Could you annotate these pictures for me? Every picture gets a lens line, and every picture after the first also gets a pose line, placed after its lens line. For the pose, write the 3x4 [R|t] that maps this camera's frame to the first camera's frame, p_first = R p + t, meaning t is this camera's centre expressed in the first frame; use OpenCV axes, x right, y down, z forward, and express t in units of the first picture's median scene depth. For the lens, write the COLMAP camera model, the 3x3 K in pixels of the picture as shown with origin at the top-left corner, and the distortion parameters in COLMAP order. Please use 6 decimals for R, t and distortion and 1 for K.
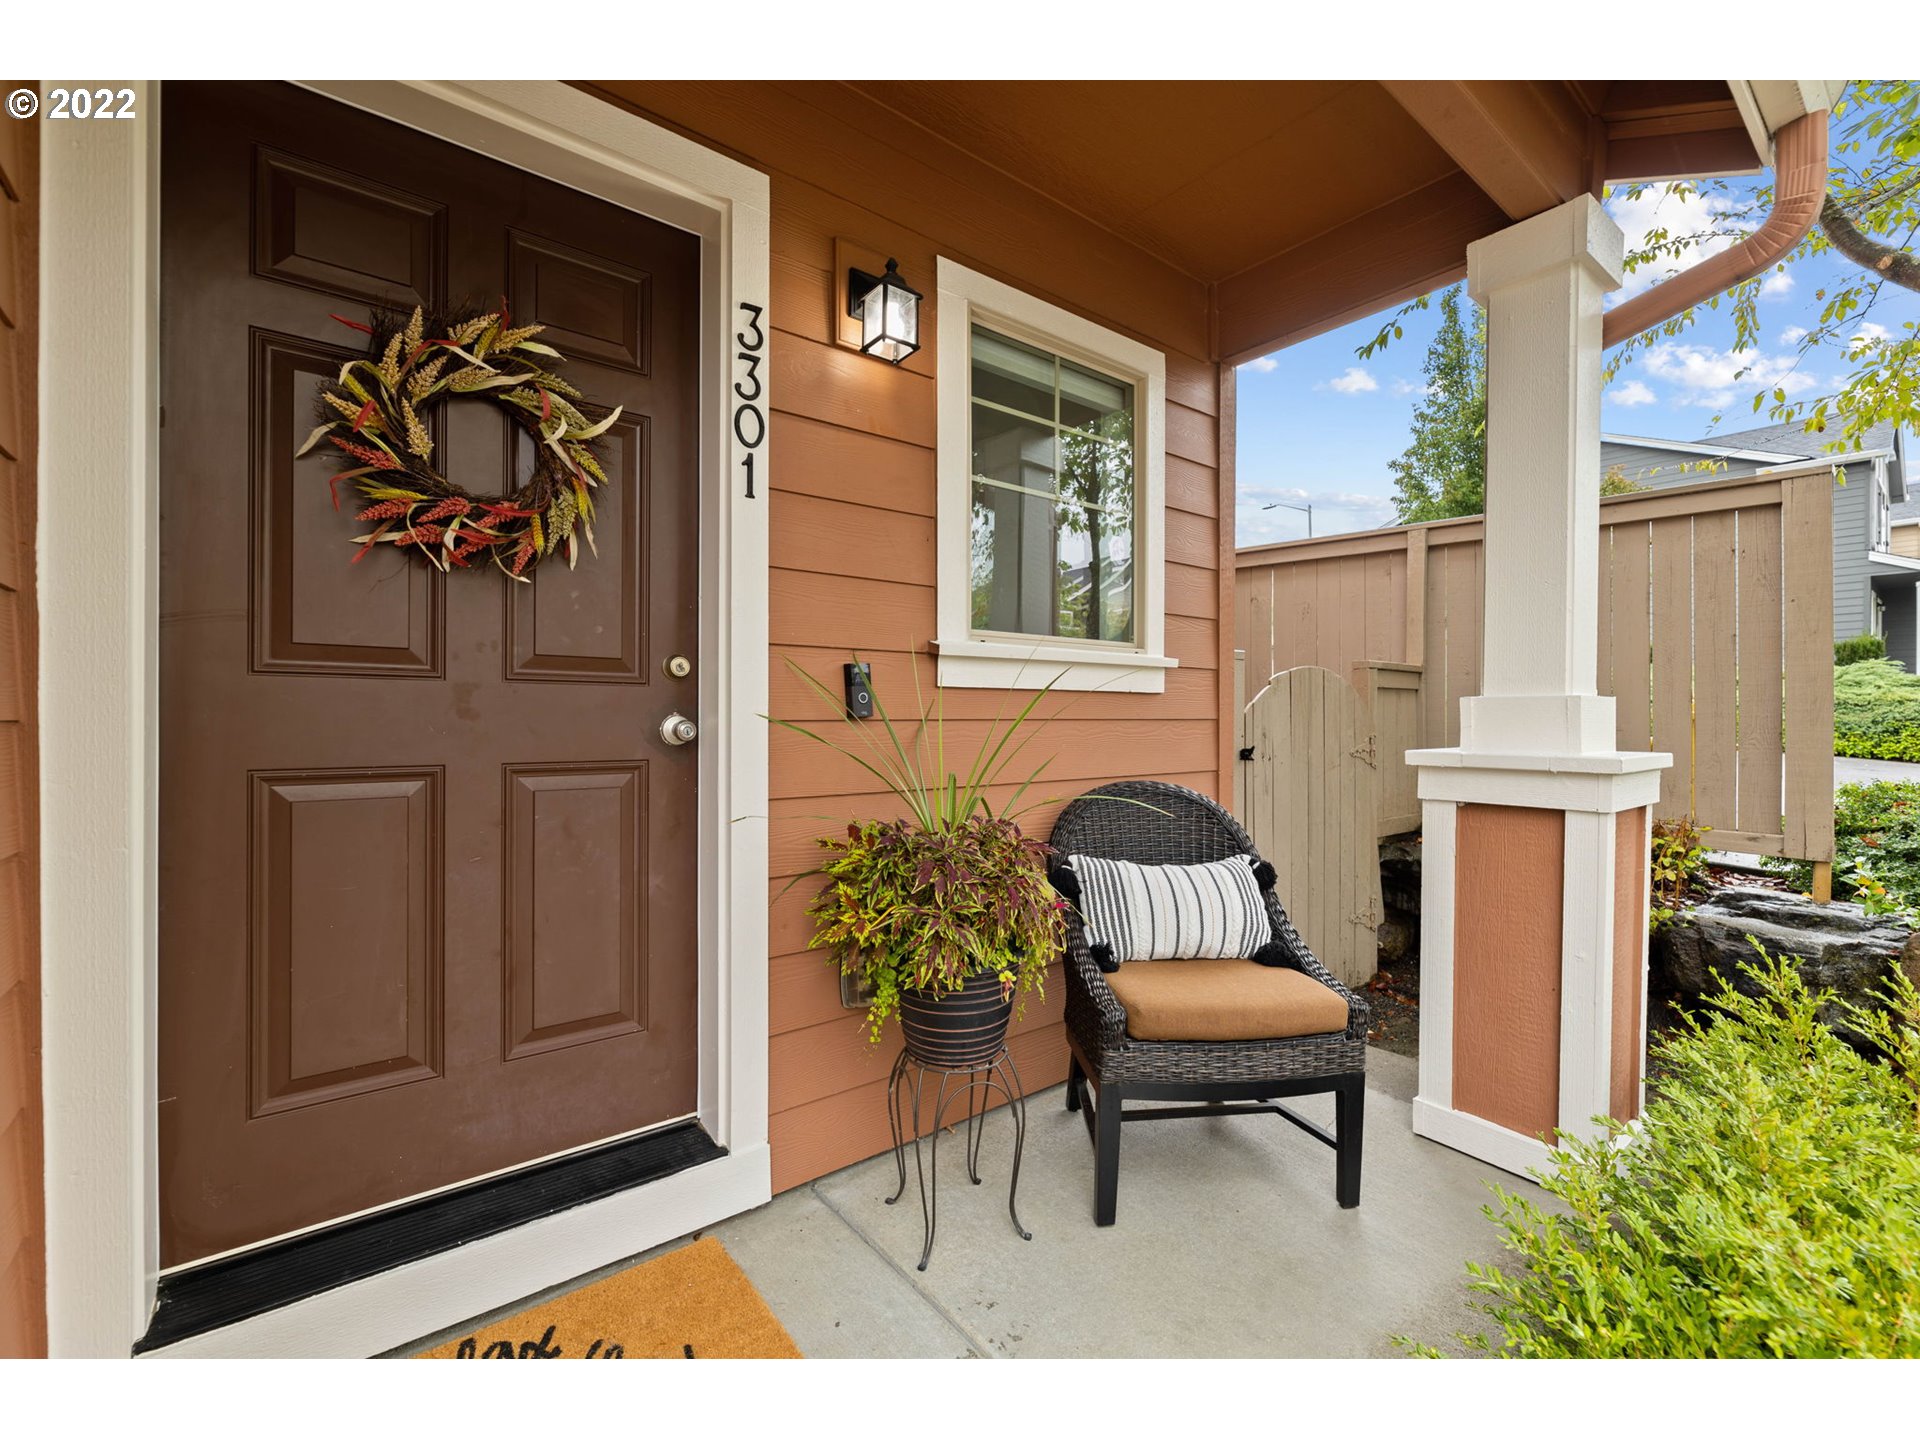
lens RADIAL K [[760.1, 0, 954.0], [0, 760.1, 708.0], [0, 0, 1]] dist [-0.002300, -0.000442]
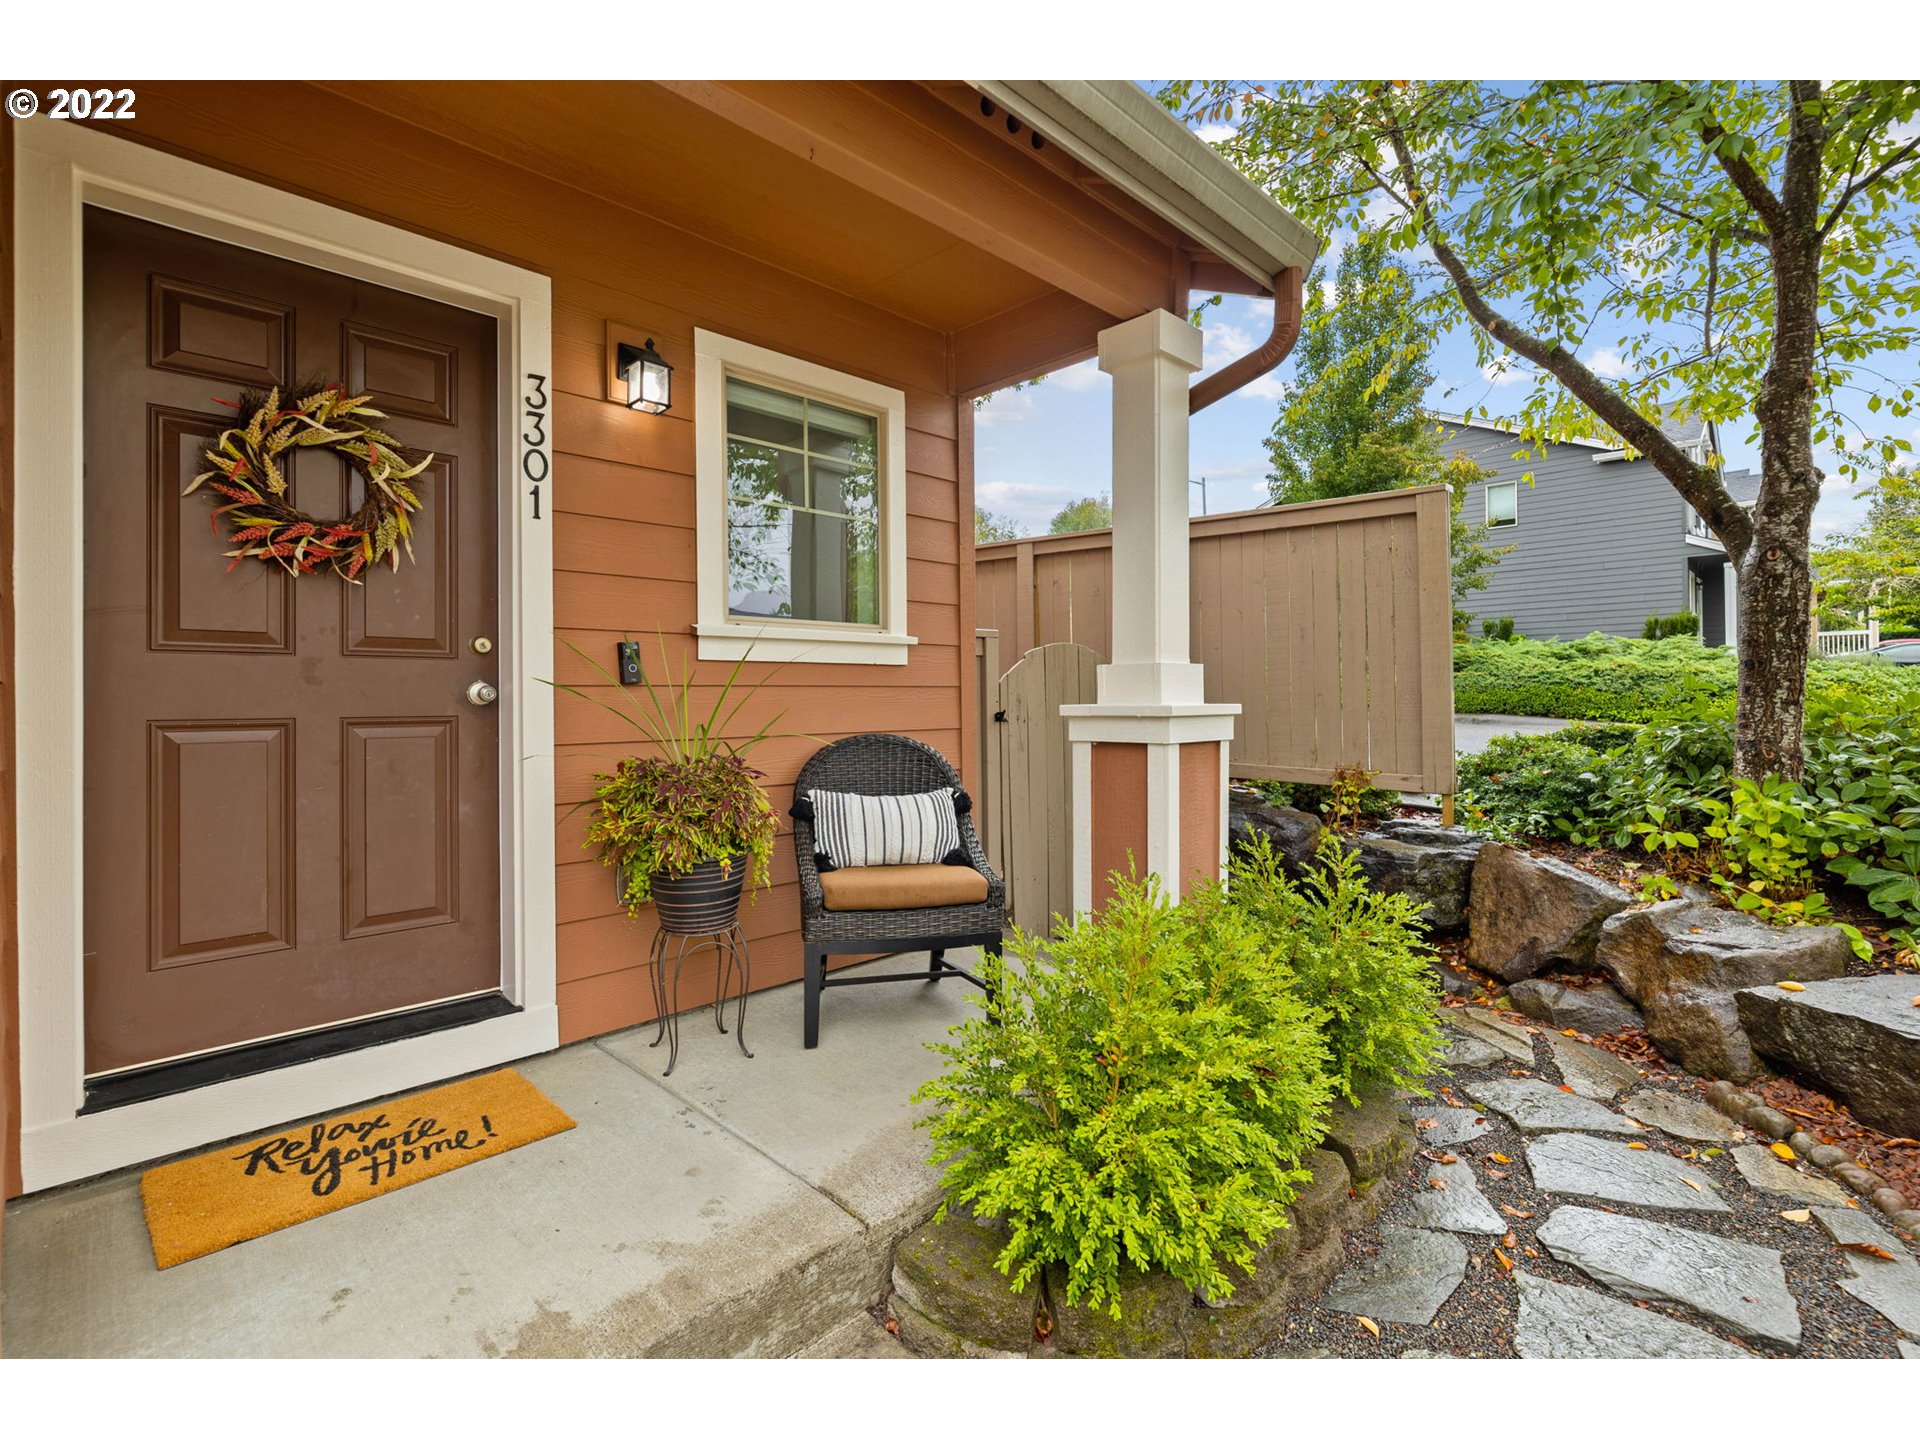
lens RADIAL K [[850.0, 0, 958.3], [0, 850.0, 685.8], [0, 0, 1]] dist [-0.002925, 0.000311]
pose [[0.992802, -0.010601, 0.119298, 0.287776], [0.011489, 0.999911, -0.006757, 0.036214], [-0.119216, 0.008079, 0.992836, -0.572791]]
